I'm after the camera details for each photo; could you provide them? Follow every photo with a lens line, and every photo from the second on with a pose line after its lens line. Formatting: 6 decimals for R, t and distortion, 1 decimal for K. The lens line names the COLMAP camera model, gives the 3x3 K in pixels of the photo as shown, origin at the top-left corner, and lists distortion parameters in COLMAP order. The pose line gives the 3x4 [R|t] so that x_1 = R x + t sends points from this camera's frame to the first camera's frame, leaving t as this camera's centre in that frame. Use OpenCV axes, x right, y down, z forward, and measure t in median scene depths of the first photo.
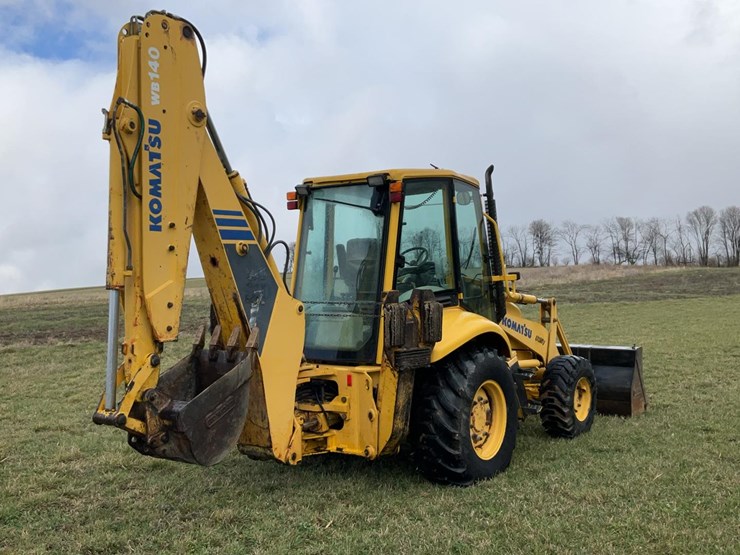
lens RADIAL K [[779.4, 0, 370.8], [0, 779.4, 268.2], [0, 0, 1]] dist [0.066359, -0.015357]
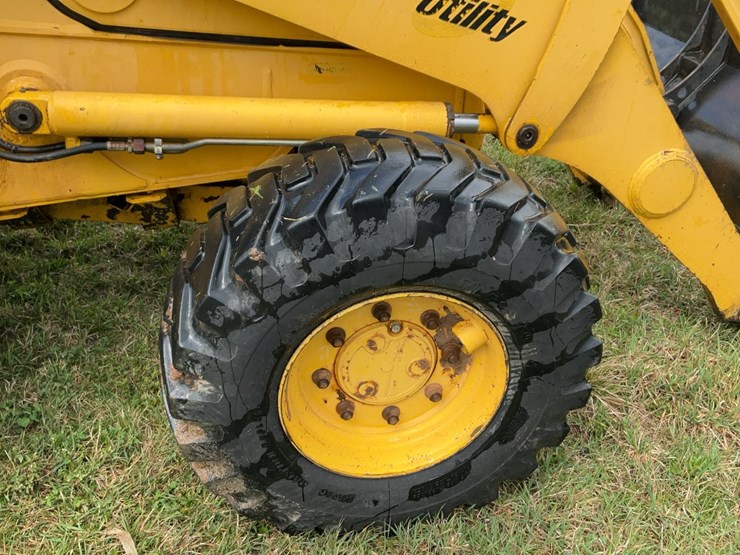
lens RADIAL K [[775.1, 0, 370.0], [0, 775.1, 277.5], [0, 0, 1]] dist [0.123021, -0.262690]
pose [[0.743043, 0.369480, -0.558007, 0.489660], [-0.030241, 0.851473, 0.523526, 0.066556], [0.668560, -0.372128, 0.643854, 1.217513]]
